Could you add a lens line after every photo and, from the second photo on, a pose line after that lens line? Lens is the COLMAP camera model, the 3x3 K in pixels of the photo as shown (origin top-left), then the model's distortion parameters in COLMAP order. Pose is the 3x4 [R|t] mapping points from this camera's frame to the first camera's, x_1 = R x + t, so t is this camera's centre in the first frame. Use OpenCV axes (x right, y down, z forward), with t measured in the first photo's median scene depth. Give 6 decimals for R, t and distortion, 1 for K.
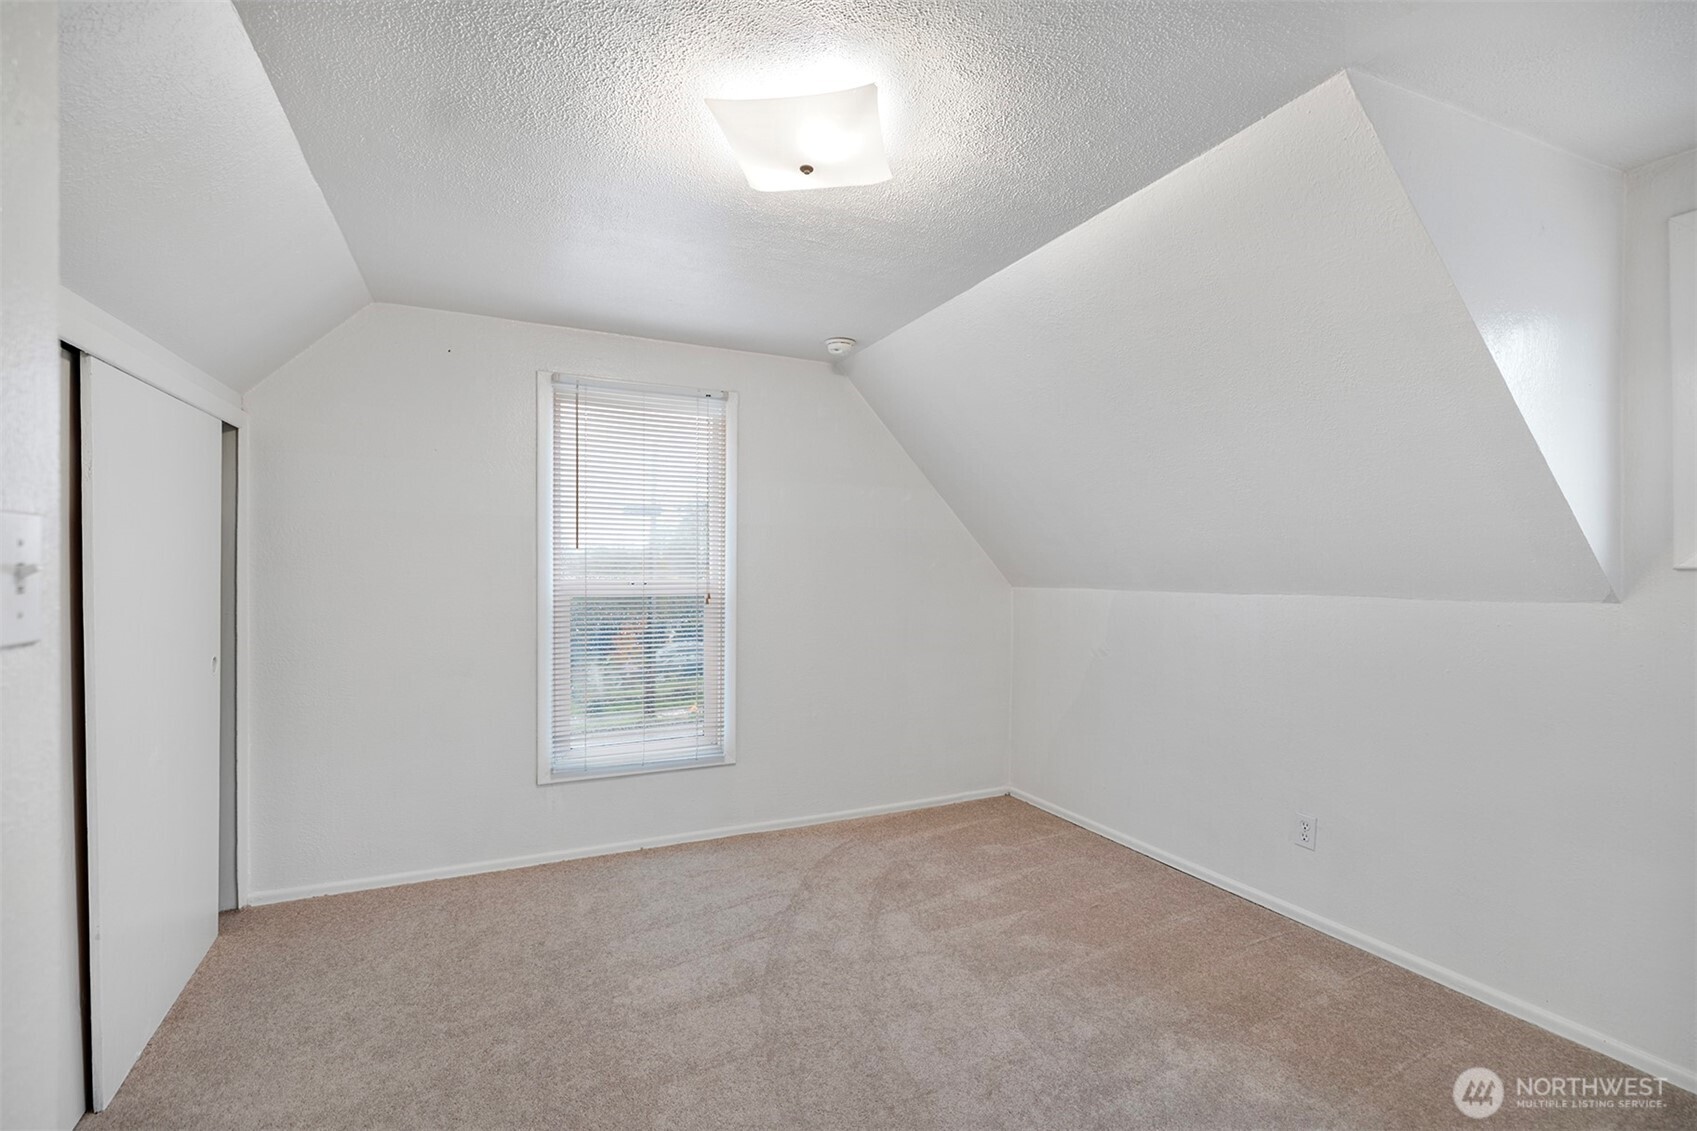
lens RADIAL K [[730.3, 0, 848.2], [0, 730.3, 577.0], [0, 0, 1]] dist [-0.001675, -0.000314]
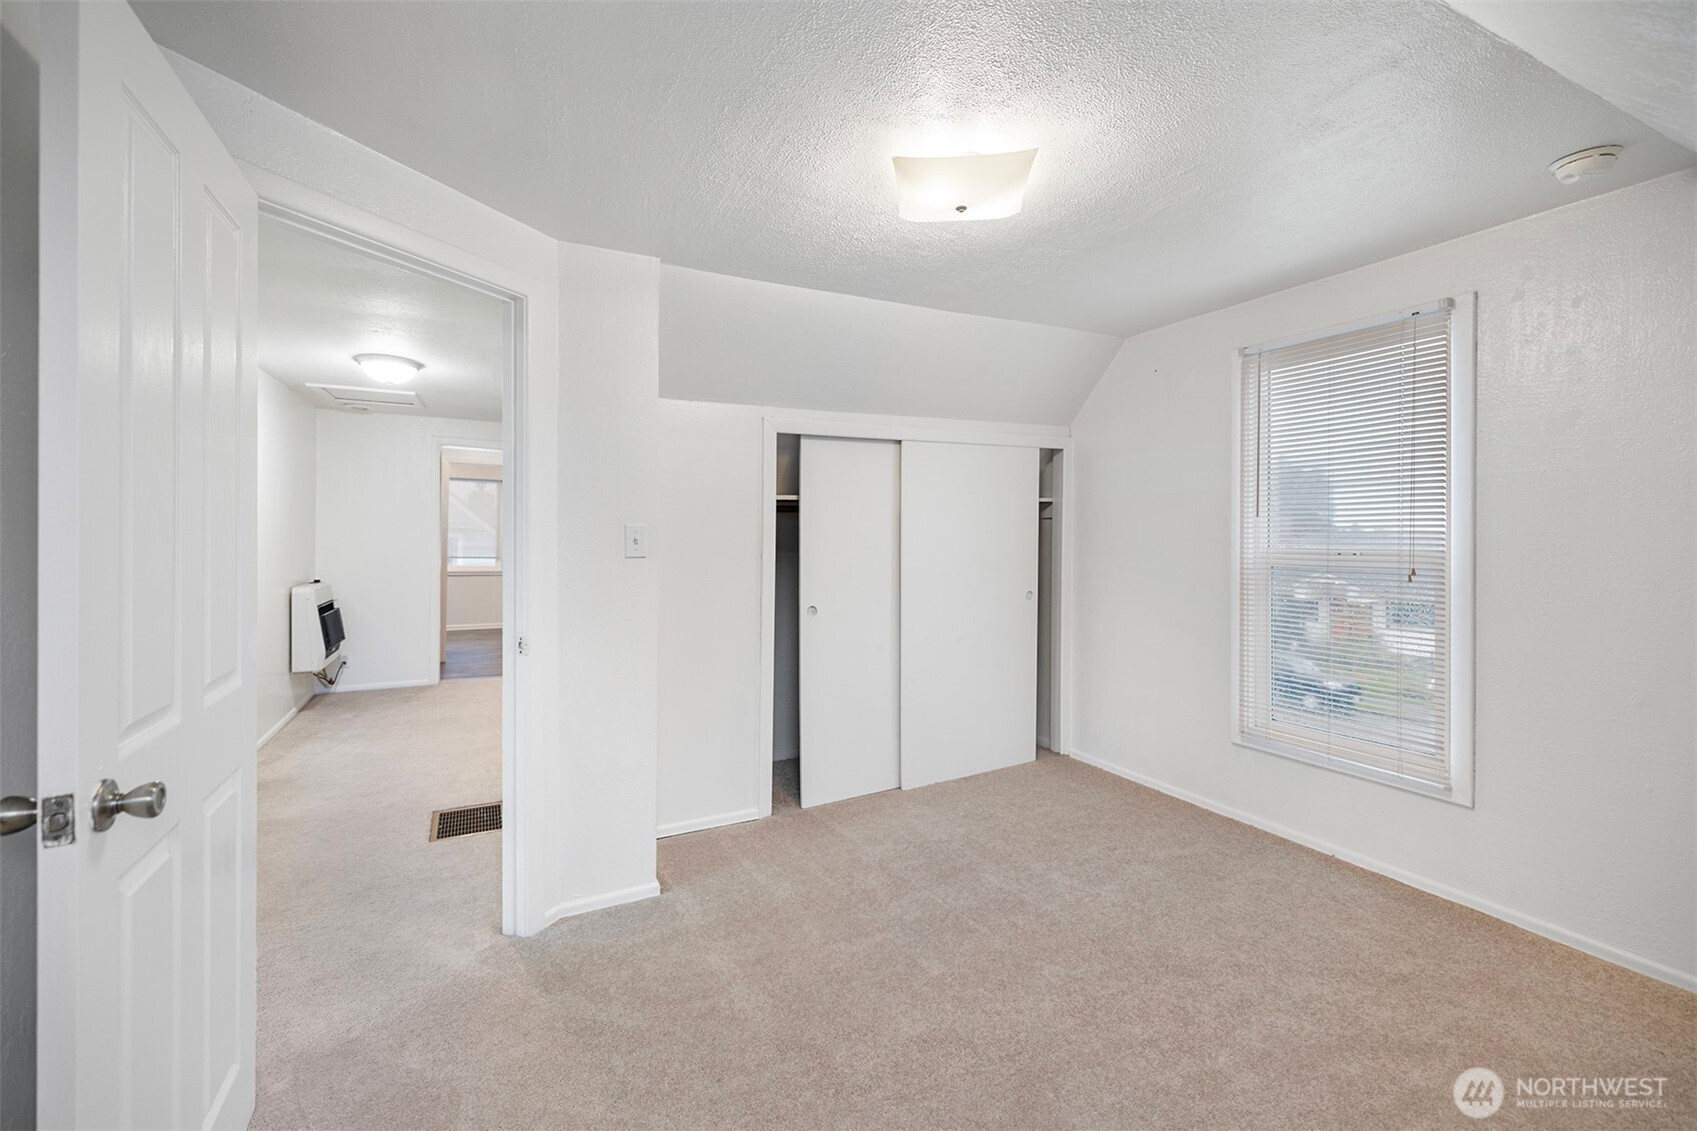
lens RADIAL K [[730.3, 0, 843.0], [0, 730.3, 536.6], [0, 0, 1]] dist [-0.001675, -0.000314]
pose [[0.029747, -0.003103, -0.999553, 0.633174], [-0.007130, 0.999969, -0.003316, -0.005758], [0.999532, 0.007226, 0.029724, 0.416339]]
